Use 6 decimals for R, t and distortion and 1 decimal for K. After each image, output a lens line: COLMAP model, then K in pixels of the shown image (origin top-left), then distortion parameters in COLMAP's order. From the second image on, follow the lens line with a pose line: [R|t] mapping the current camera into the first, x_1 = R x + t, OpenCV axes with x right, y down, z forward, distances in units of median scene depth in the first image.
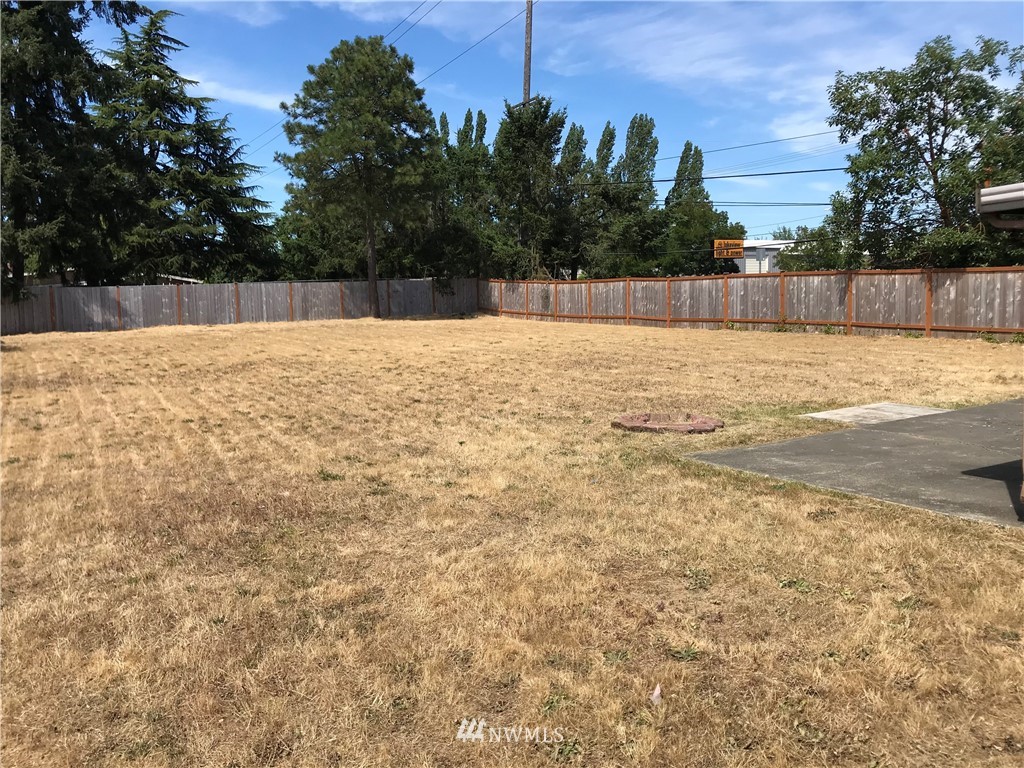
lens RADIAL K [[841.0, 0, 515.9], [0, 841.0, 373.6], [0, 0, 1]] dist [0.013718, -0.021390]
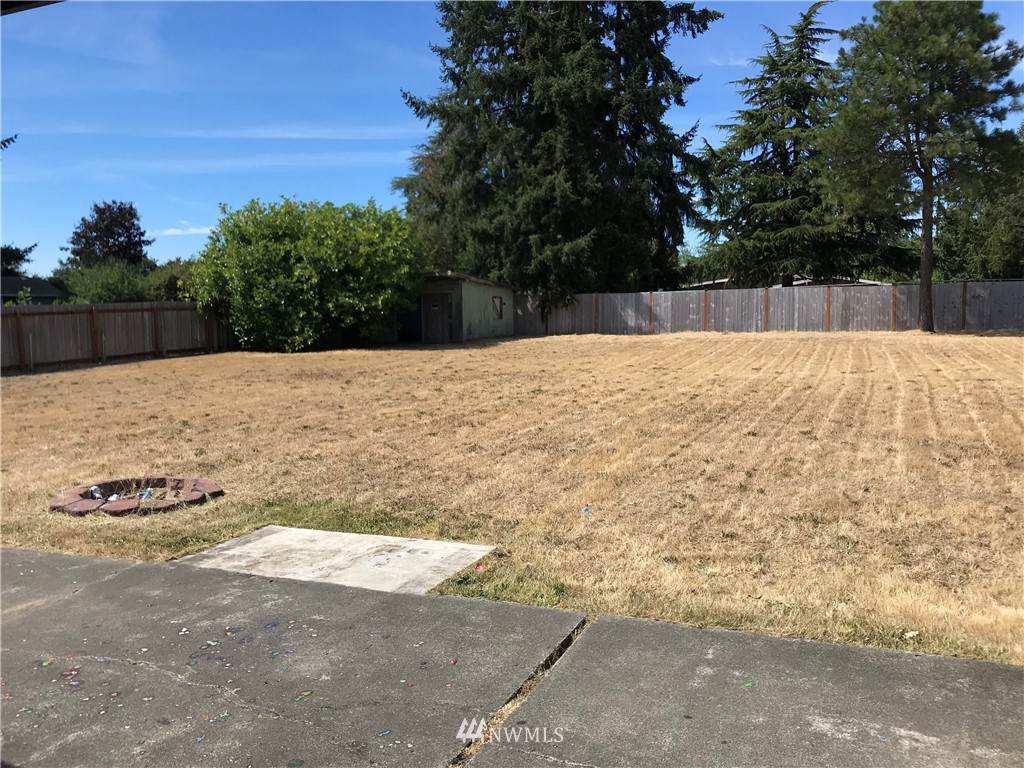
lens RADIAL K [[841.0, 0, 509.0], [0, 841.0, 379.4], [0, 0, 1]] dist [0.013718, -0.021390]
pose [[0.582016, 0.082409, -0.808991, 0.288782], [-0.078916, 0.995880, 0.044672, -0.030144], [0.809339, 0.037842, 0.586121, 0.264170]]
